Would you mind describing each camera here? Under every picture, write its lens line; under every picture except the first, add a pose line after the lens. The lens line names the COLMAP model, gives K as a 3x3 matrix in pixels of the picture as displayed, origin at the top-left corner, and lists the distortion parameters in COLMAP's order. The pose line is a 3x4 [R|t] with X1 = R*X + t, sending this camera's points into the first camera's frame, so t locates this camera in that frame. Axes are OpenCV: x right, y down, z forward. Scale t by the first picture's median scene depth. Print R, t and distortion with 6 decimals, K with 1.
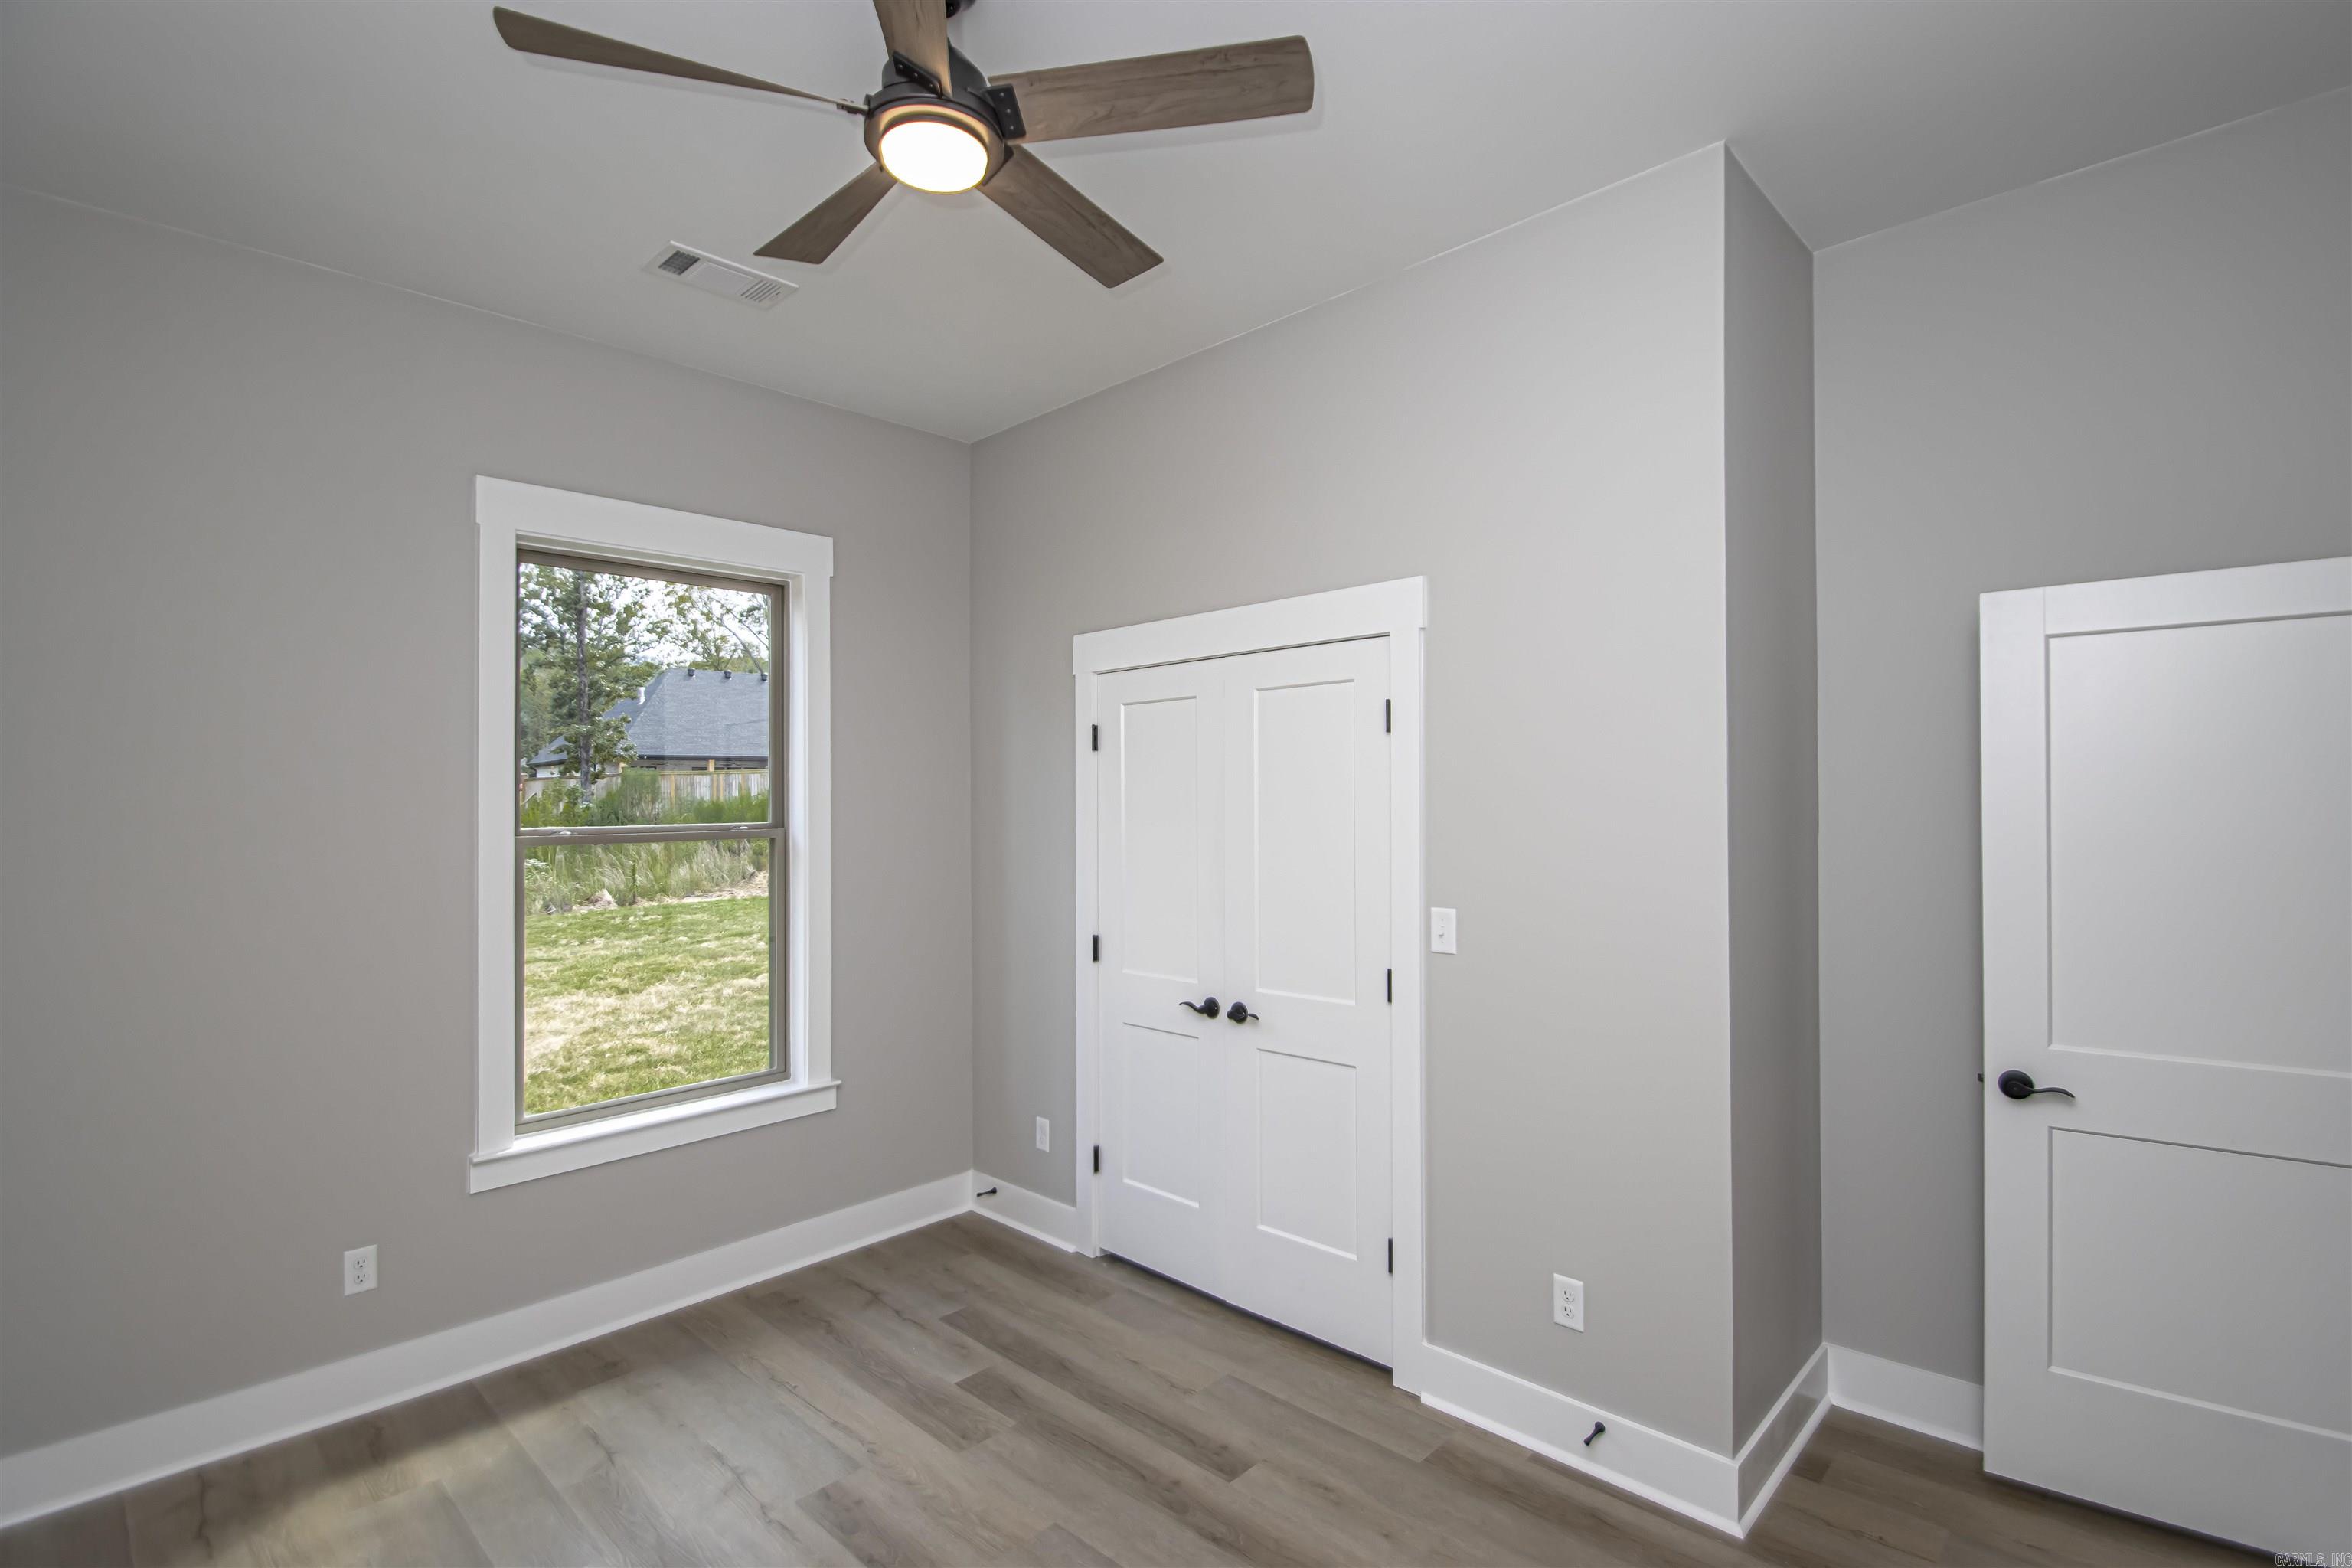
lens RADIAL K [[1094.4, 0, 1176.0], [0, 1094.4, 784.0], [0, 0, 1]] dist [0.000088, -0.016724]
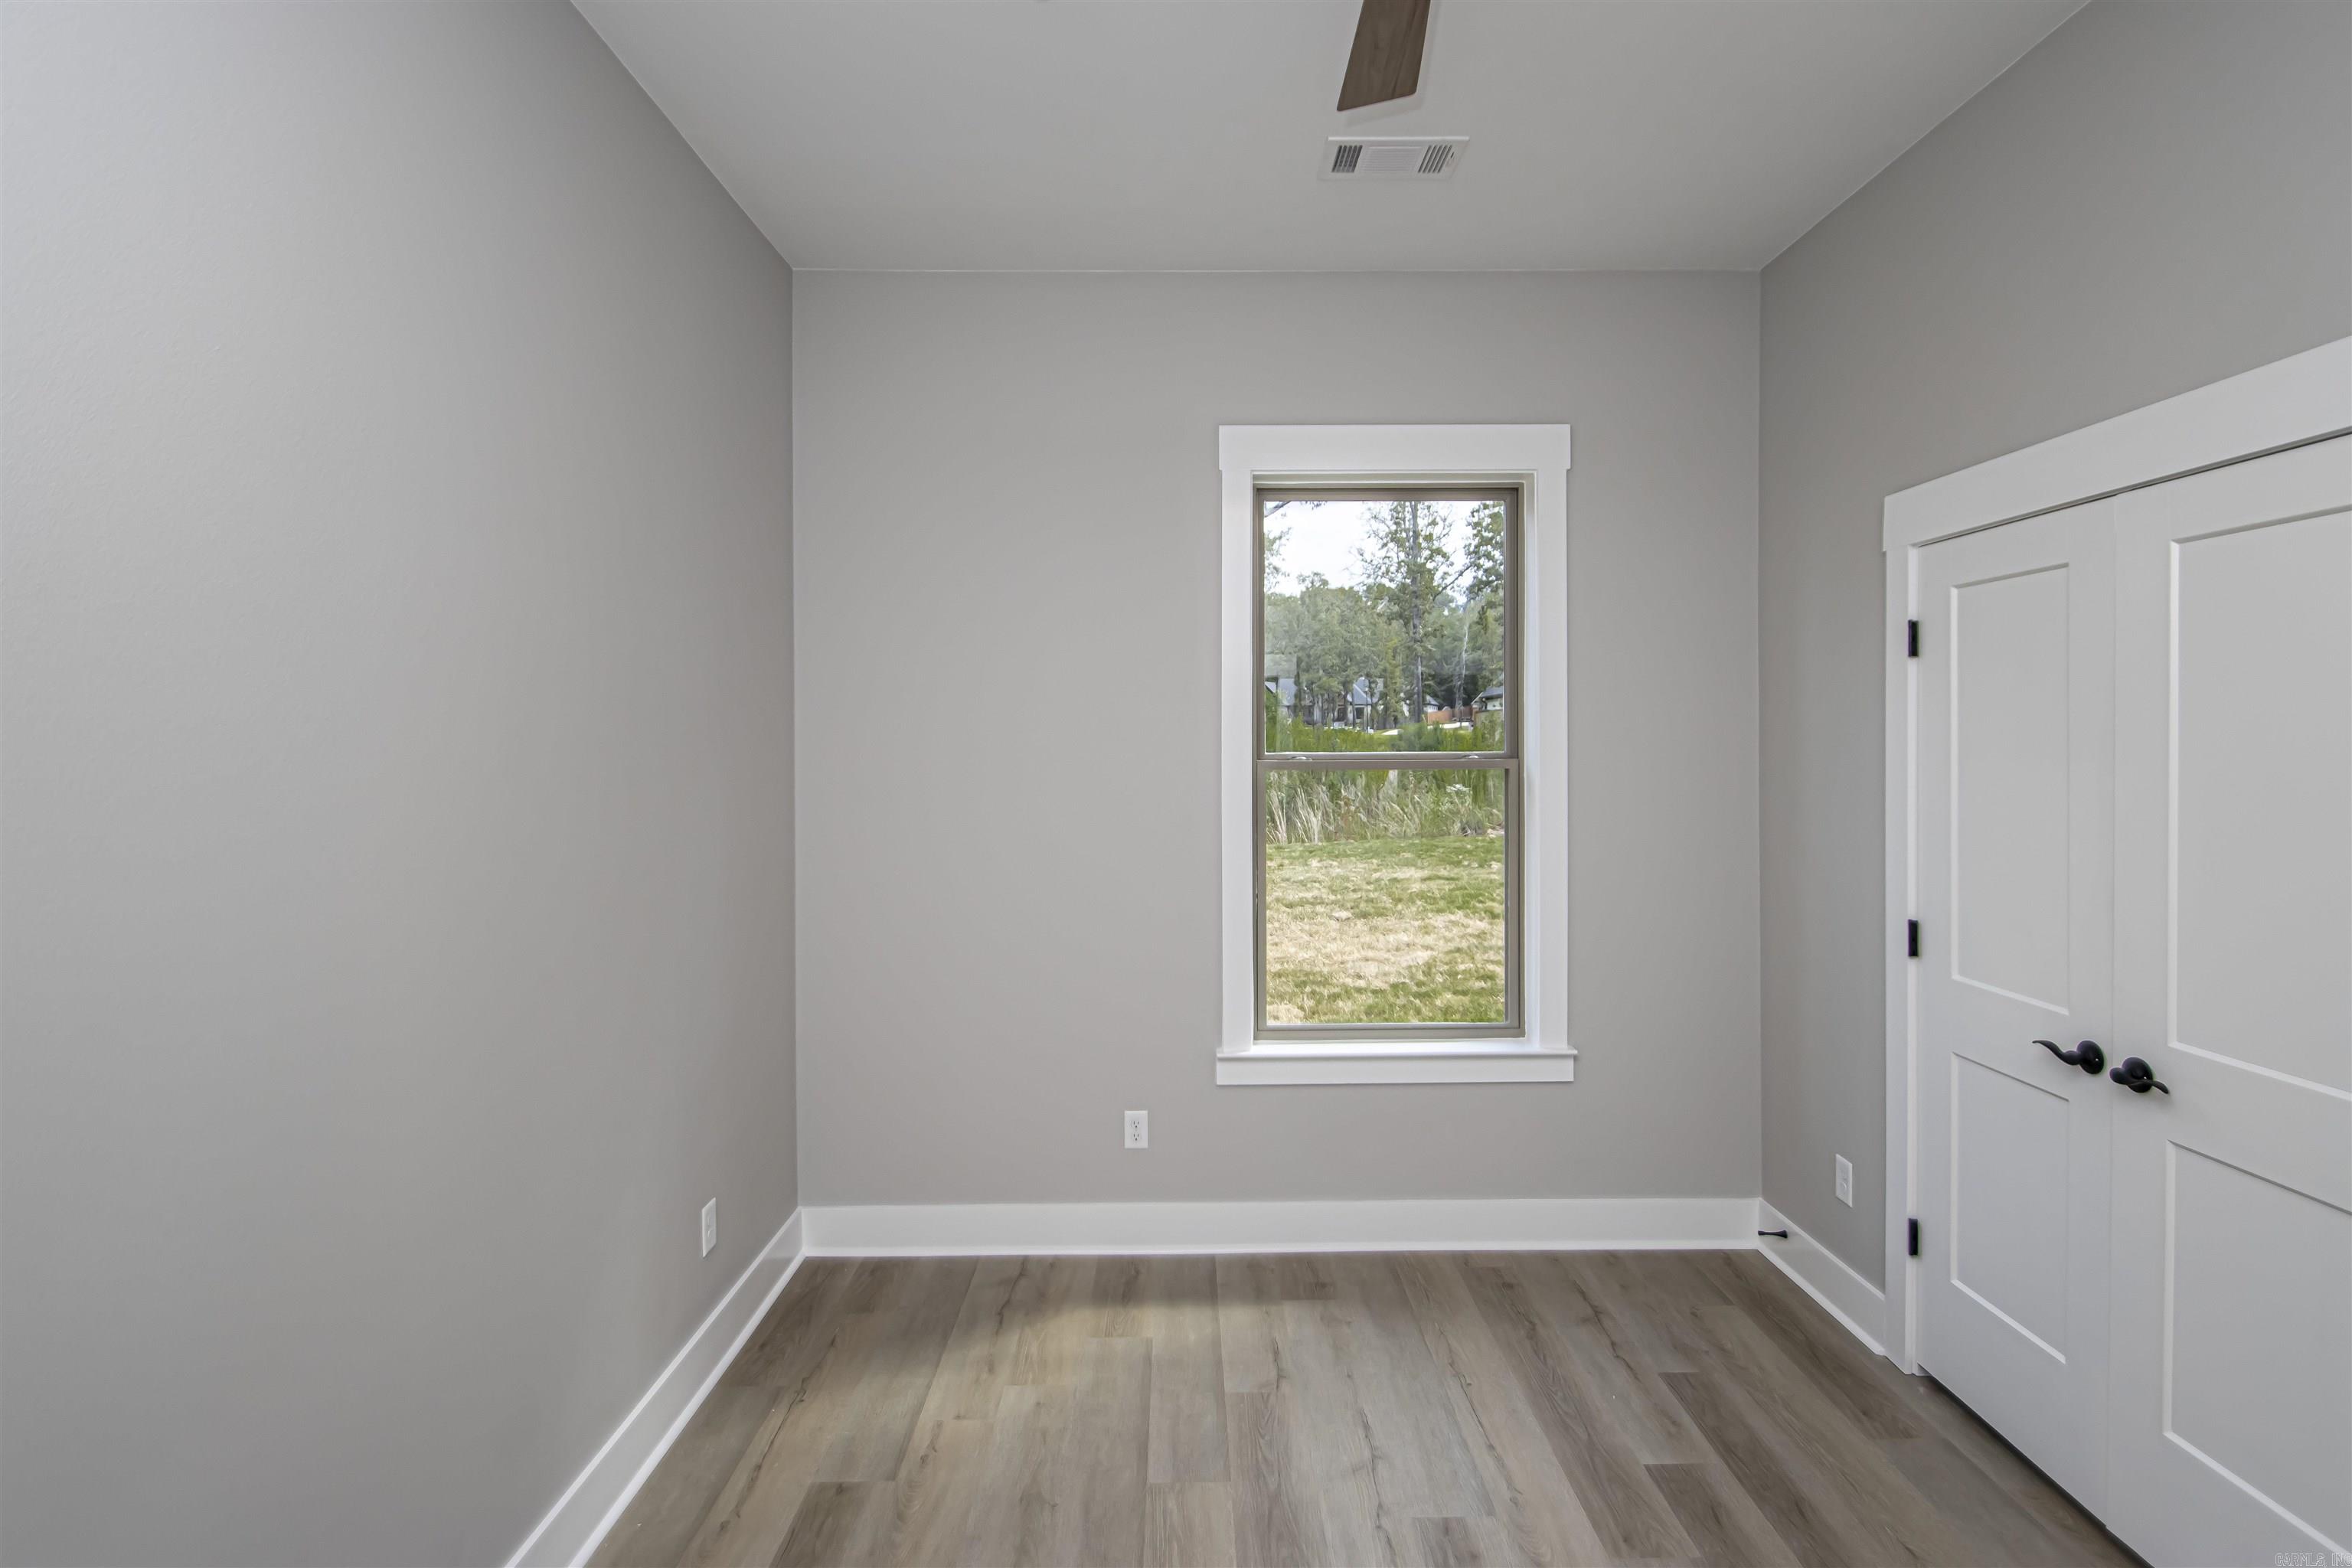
lens RADIAL K [[1118.8, 0, 1176.6], [0, 1118.8, 735.8], [0, 0, 1]] dist [0.010332, -0.018671]
pose [[0.691450, 0.005981, -0.722399, 0.122624], [0.007561, 0.999851, 0.015516, 0.006113], [0.722384, -0.016190, 0.691302, 0.175194]]
